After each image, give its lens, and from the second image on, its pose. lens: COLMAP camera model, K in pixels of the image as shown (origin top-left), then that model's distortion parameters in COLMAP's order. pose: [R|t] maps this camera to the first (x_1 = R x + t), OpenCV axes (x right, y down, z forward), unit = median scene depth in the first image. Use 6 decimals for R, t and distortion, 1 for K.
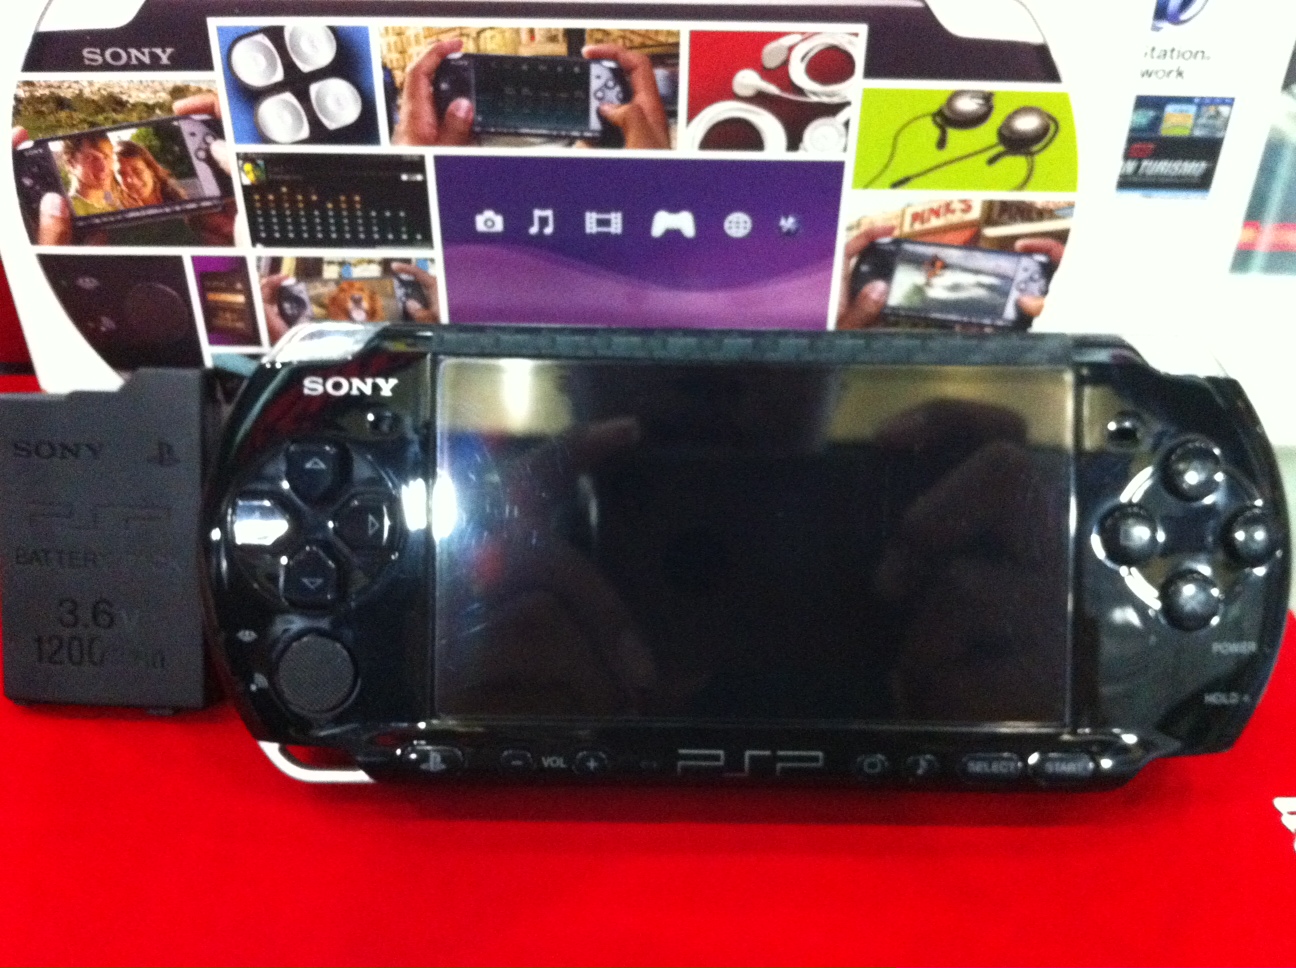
lens RADIAL K [[1205.0, 0, 644.6], [0, 1205.0, 457.4], [0, 0, 1]] dist [-0.033465, 0.000000]
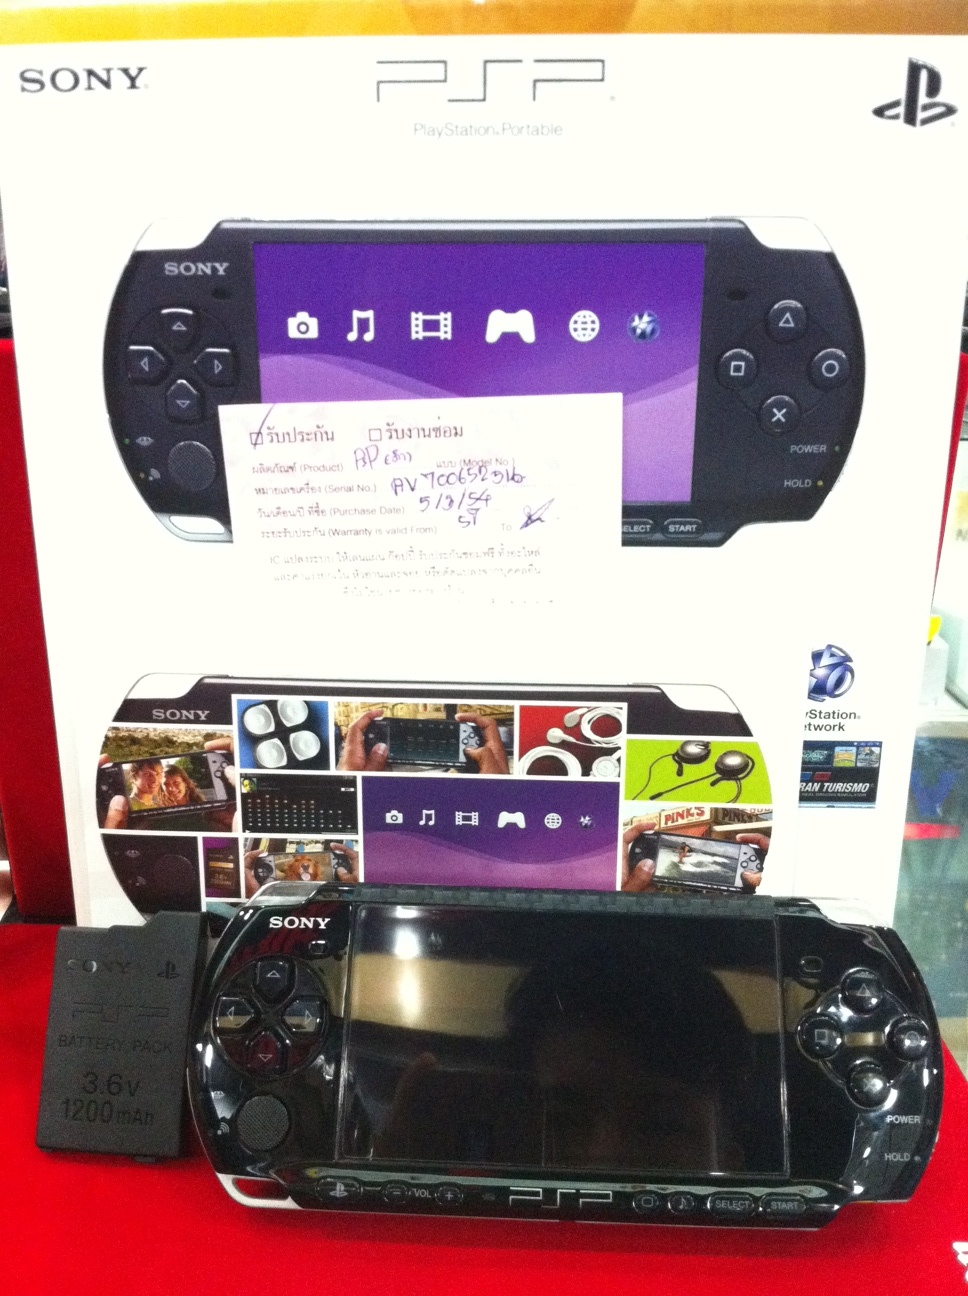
lens RADIAL K [[1205.0, 0, 486.2], [0, 1205.0, 665.5], [0, 0, 1]] dist [-0.033465, 0.000000]
pose [[0.998728, 0.005093, -0.050158, 0.068150], [-0.020693, 0.948626, -0.315723, 0.109299], [0.045973, 0.316360, 0.947525, -0.550008]]
